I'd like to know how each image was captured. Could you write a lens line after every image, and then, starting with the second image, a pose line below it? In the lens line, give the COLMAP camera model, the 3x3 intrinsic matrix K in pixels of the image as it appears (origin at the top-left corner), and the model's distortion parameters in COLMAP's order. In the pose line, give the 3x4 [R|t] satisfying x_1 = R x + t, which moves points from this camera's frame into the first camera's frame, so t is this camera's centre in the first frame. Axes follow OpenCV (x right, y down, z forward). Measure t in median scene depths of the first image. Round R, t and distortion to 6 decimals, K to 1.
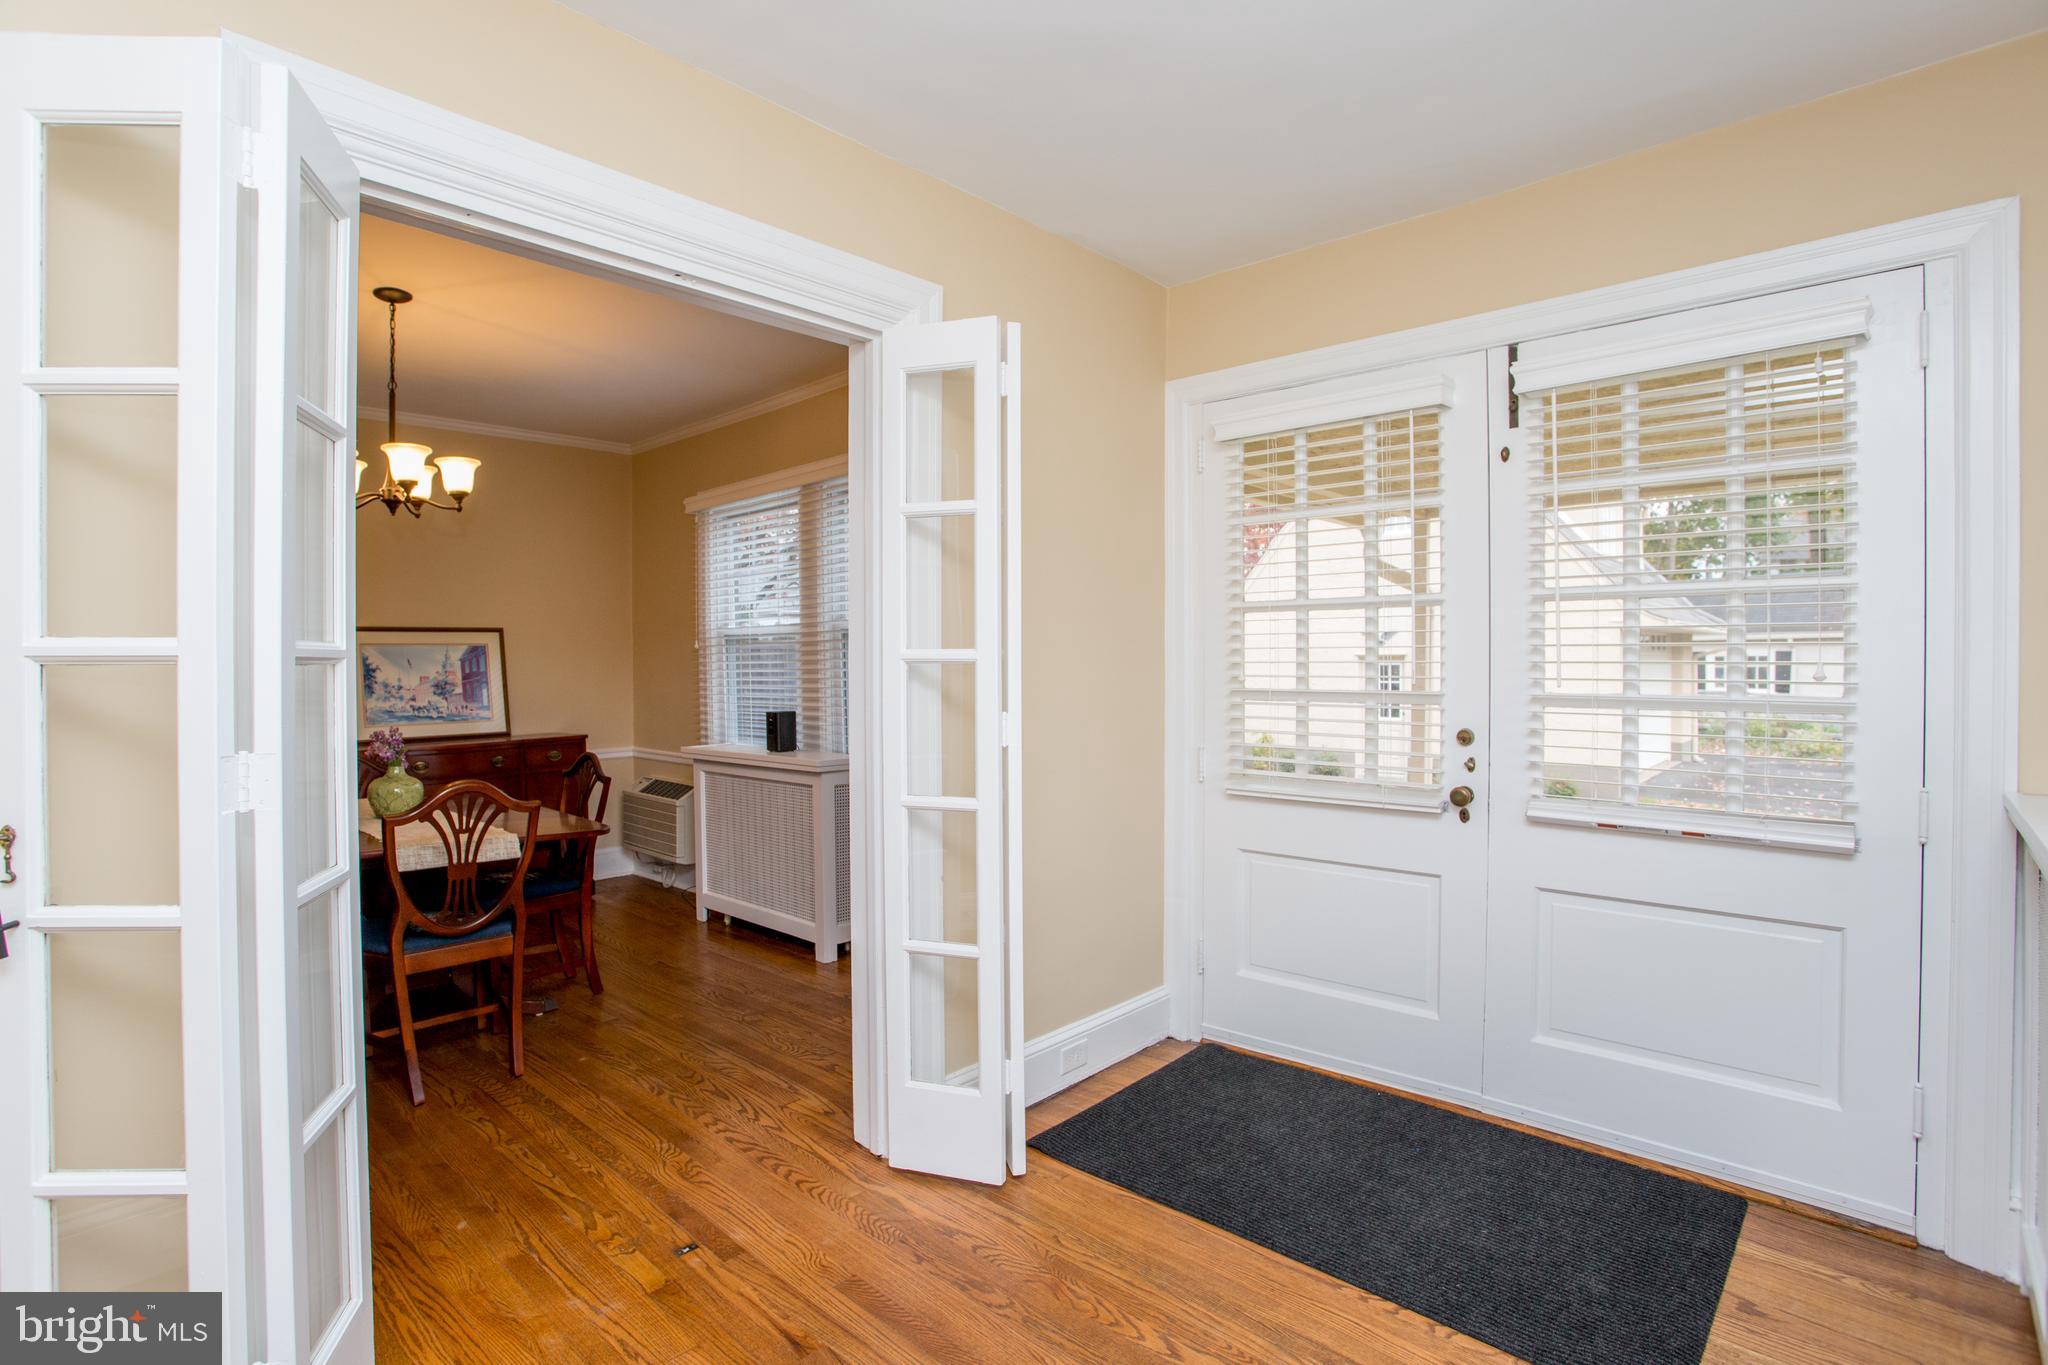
lens RADIAL K [[995.0, 0, 1022.3], [0, 995.0, 667.4], [0, 0, 1]] dist [-0.072779, 0.028774]
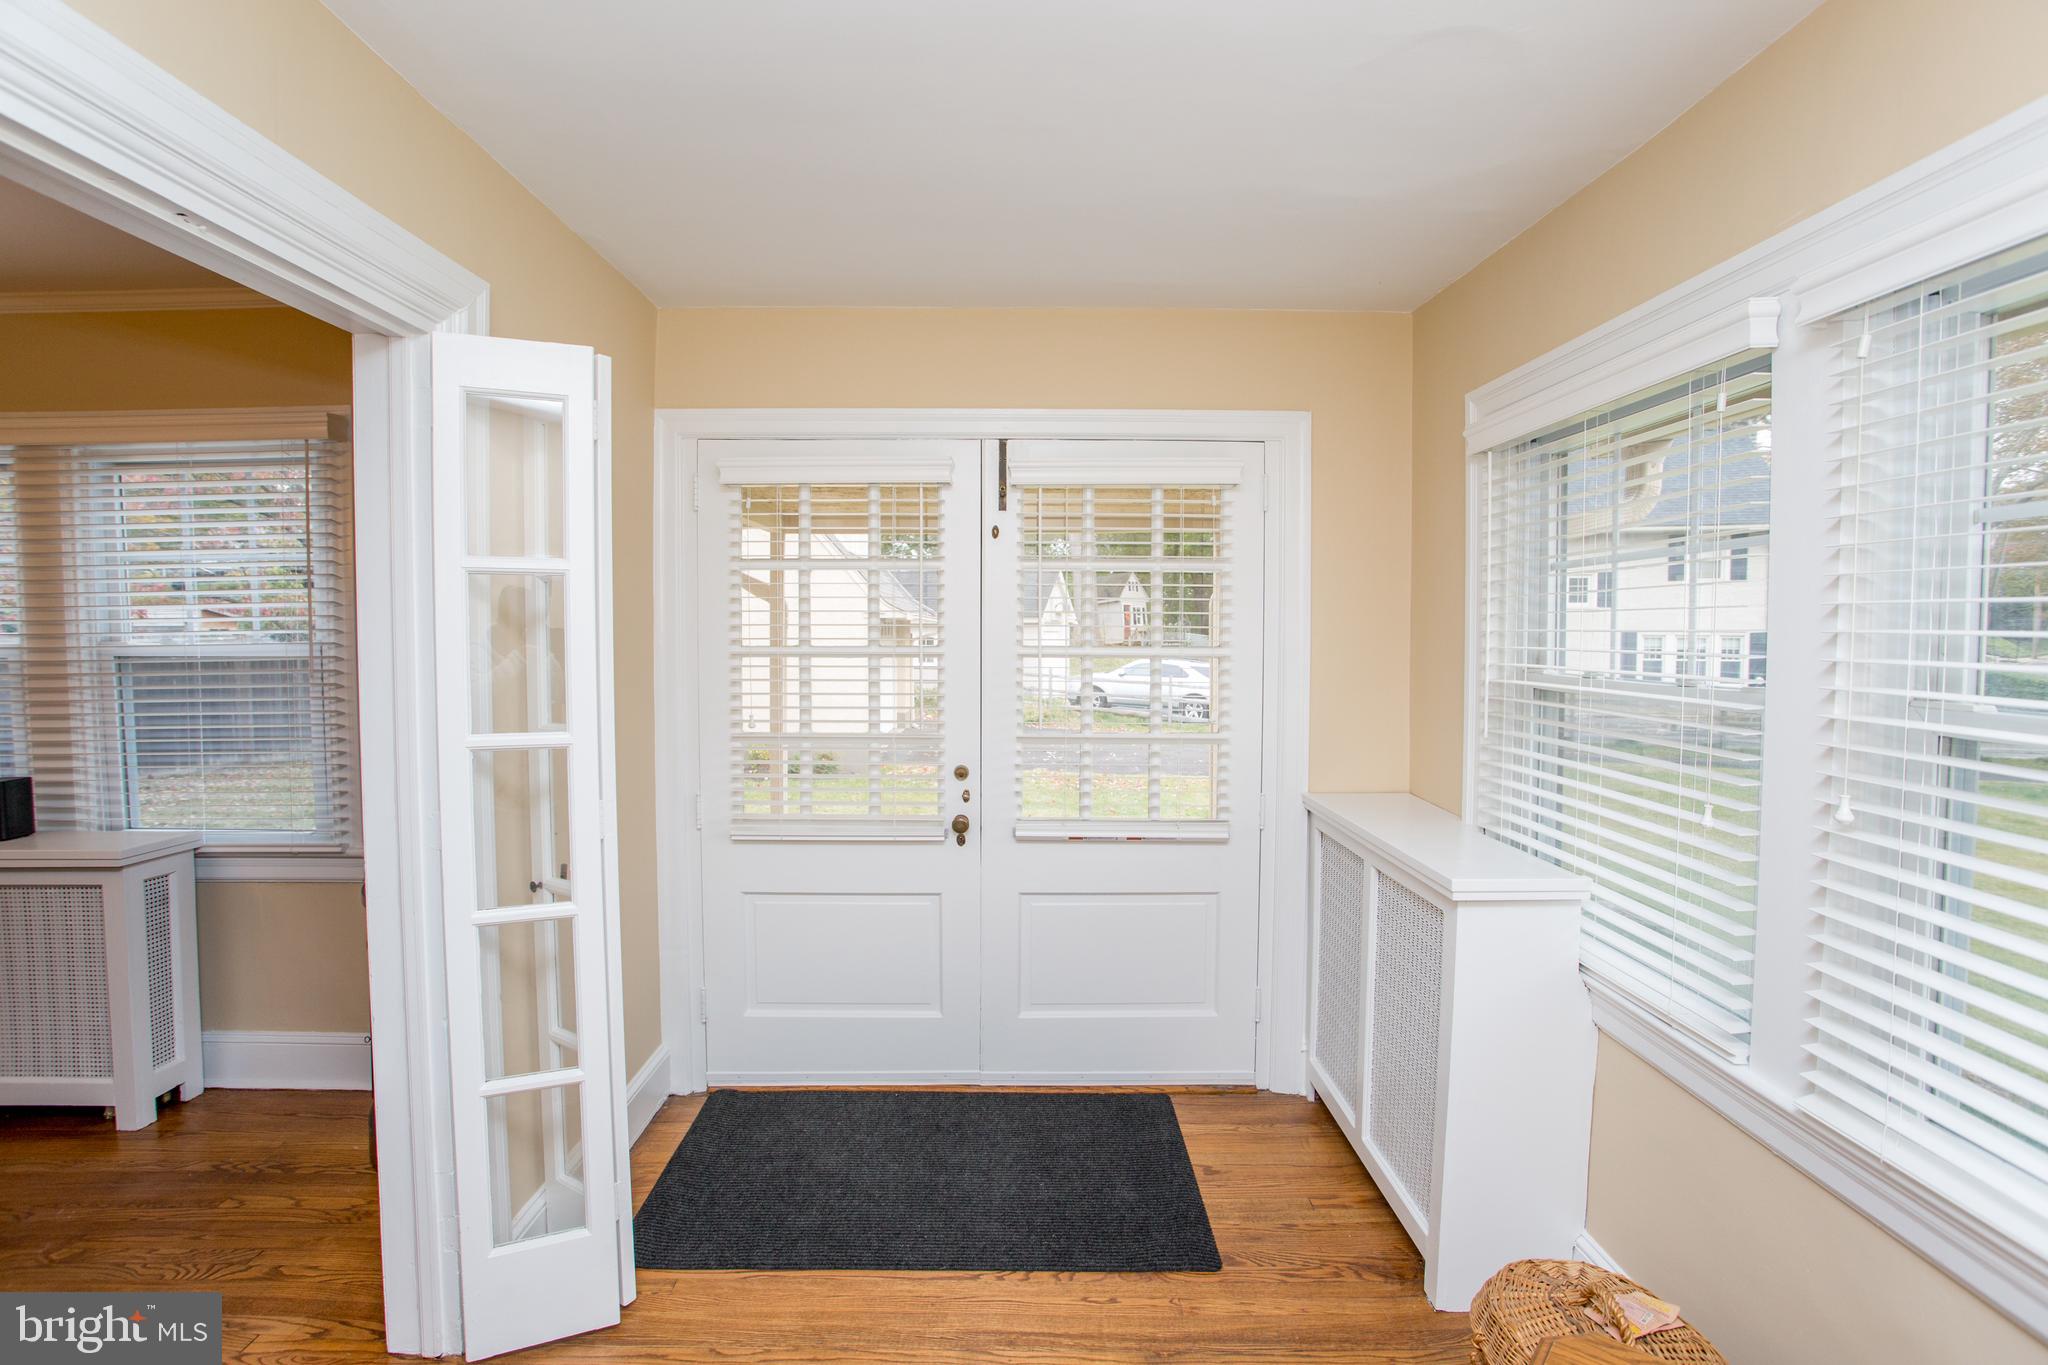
lens RADIAL K [[993.7, 0, 1009.2], [0, 993.7, 677.6], [0, 0, 1]] dist [-0.065865, 0.026475]
pose [[0.731582, -0.027793, 0.681186, -0.297918], [-0.000868, 0.999130, 0.041698, -0.088615], [-0.681753, -0.031096, 0.730922, 0.103554]]
